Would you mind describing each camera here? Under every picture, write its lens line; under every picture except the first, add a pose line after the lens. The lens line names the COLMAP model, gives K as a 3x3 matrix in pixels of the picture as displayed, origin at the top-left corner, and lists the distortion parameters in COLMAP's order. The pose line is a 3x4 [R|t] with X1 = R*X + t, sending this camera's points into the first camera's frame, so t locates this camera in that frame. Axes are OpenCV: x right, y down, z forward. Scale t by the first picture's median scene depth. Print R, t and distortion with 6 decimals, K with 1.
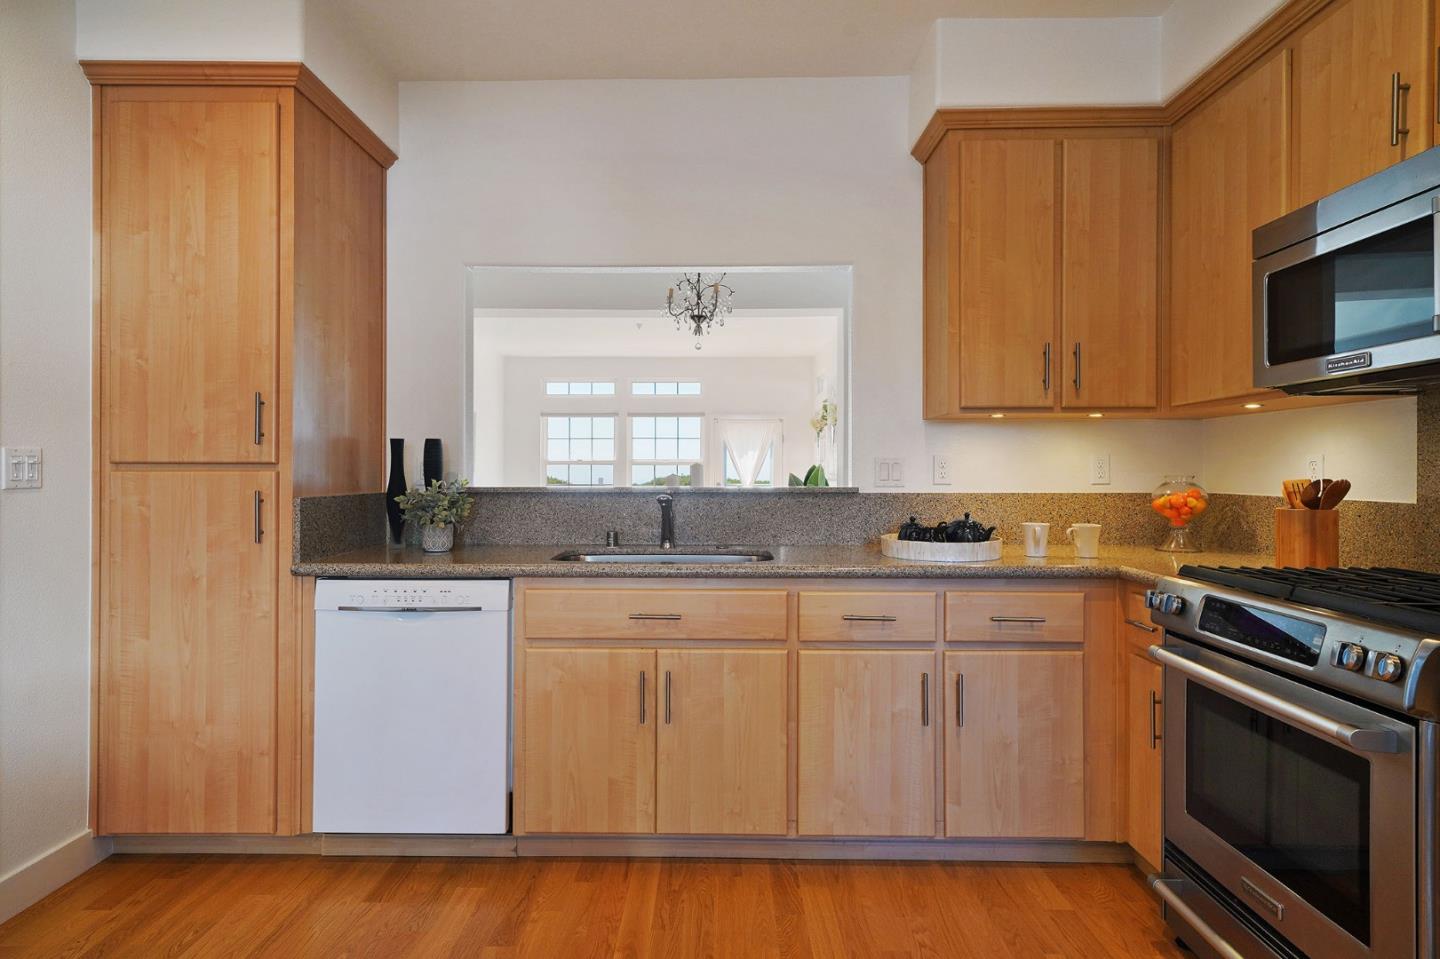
lens RADIAL K [[763.2, 0, 715.9], [0, 763.2, 470.3], [0, 0, 1]] dist [0.002770, 0.000707]
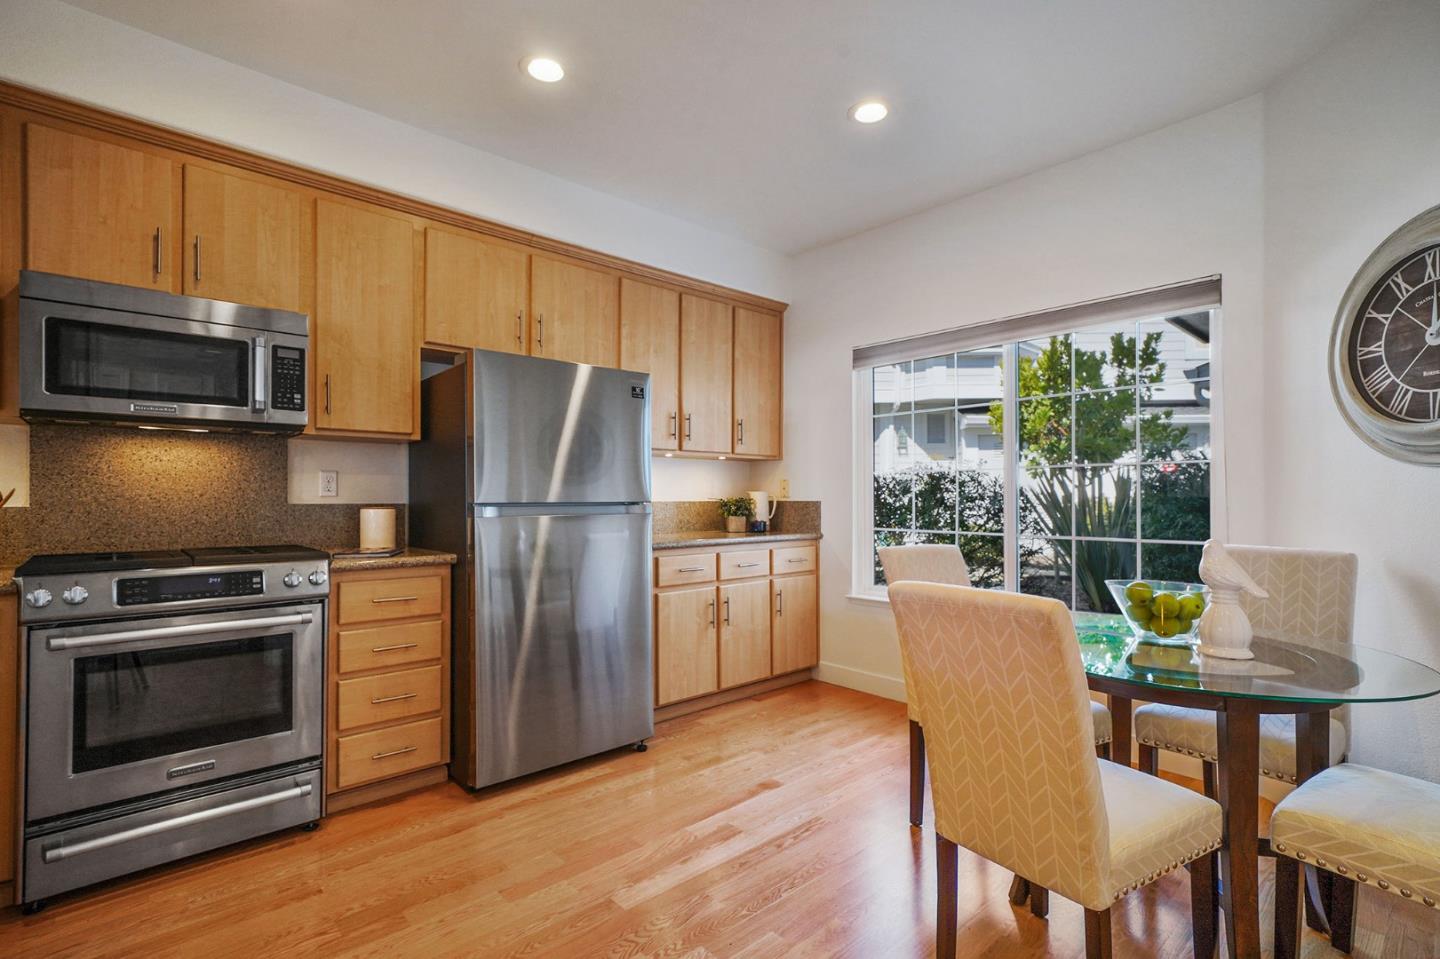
lens RADIAL K [[670.9, 0, 704.9], [0, 670.9, 488.3], [0, 0, 1]] dist [0.011769, 0.000532]
pose [[-0.663214, 0.008910, 0.748377, -0.578712], [-0.001574, 0.999910, -0.013299, 0.019327], [-0.748428, -0.009998, -0.663140, 0.709211]]
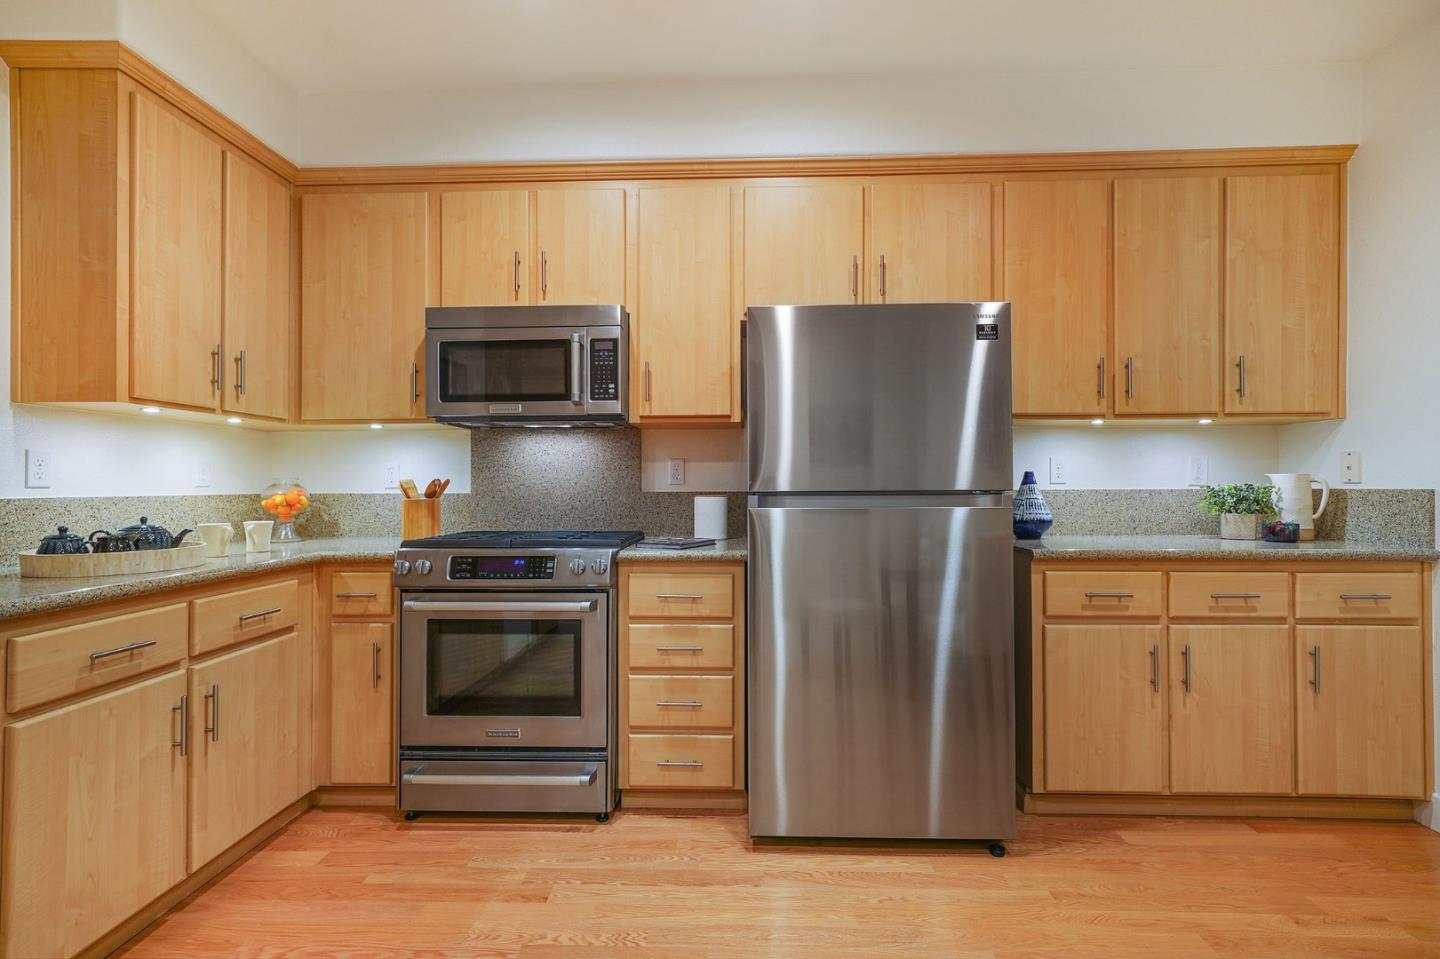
lens RADIAL K [[660.5, 0, 720.0], [0, 660.5, 479.5], [0, 0, 1]] dist [0.004280, 0.000704]
pose [[0.024223, 0.006684, 0.999684, -0.425162], [0.002331, 0.999975, -0.006742, 0.018694], [-0.999704, 0.002493, 0.024207, 0.317830]]
